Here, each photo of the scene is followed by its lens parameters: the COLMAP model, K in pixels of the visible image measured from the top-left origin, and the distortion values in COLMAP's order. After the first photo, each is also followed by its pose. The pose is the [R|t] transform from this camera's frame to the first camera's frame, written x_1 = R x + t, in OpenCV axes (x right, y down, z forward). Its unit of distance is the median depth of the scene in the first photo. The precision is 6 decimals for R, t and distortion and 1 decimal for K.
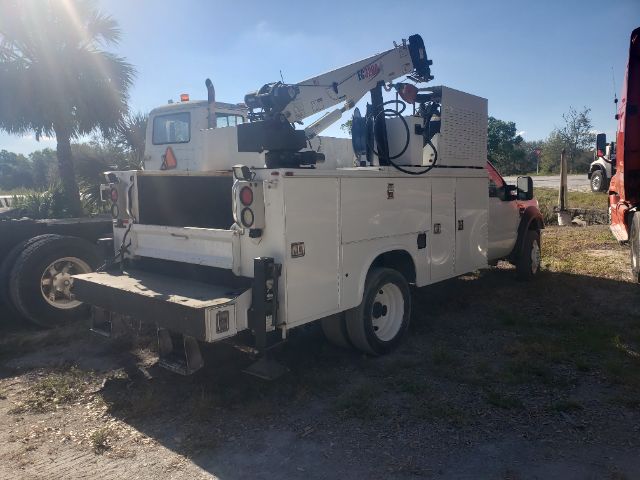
lens RADIAL K [[506.3, 0, 328.1], [0, 506.3, 237.1], [0, 0, 1]] dist [0.006920, -0.002628]
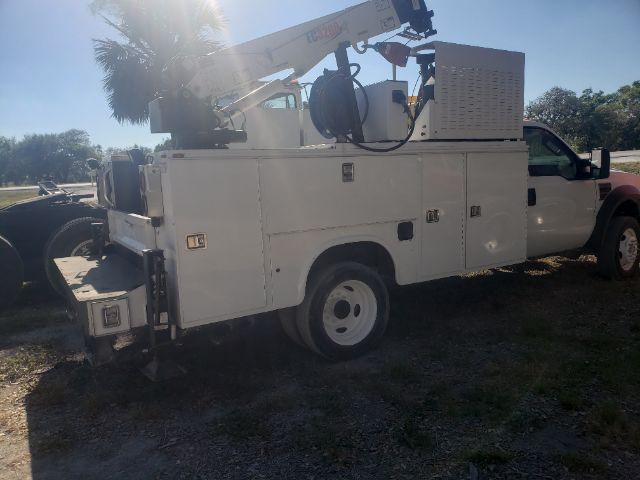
lens RADIAL K [[506.3, 0, 328.1], [0, 506.3, 237.1], [0, 0, 1]] dist [0.006920, -0.002628]
pose [[0.951806, 0.021938, -0.305916, 0.341908], [-0.009351, 0.999050, 0.042553, -0.017481], [0.306559, -0.037642, 0.951107, 0.172133]]
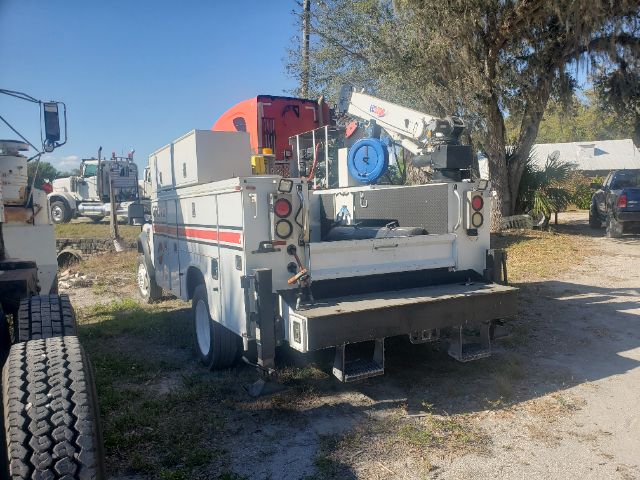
lens RADIAL K [[506.3, 0, 328.1], [0, 506.3, 237.1], [0, 0, 1]] dist [0.006920, -0.002628]
pose [[0.337038, -0.048540, 0.940239, -1.141331], [0.114770, 0.993340, 0.010141, -0.039609], [-0.934470, 0.104493, 0.340364, 0.709522]]
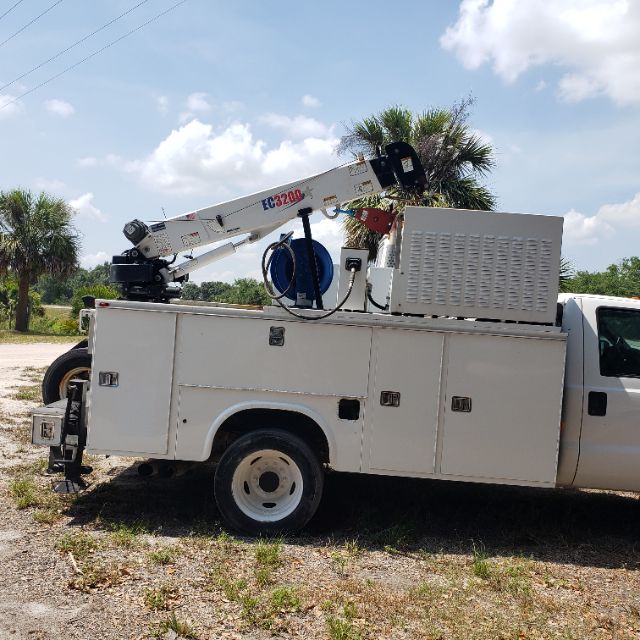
lens RADIAL K [[655.8, 0, 328.4], [0, 655.8, 327.4], [0, 0, 1]] dist [0.188814, -0.552898]
pose [[0.642889, 0.059666, -0.763632, 0.967626], [-0.157701, 0.985913, -0.055732, -0.056915], [0.749550, 0.156255, 0.643242, 0.352585]]
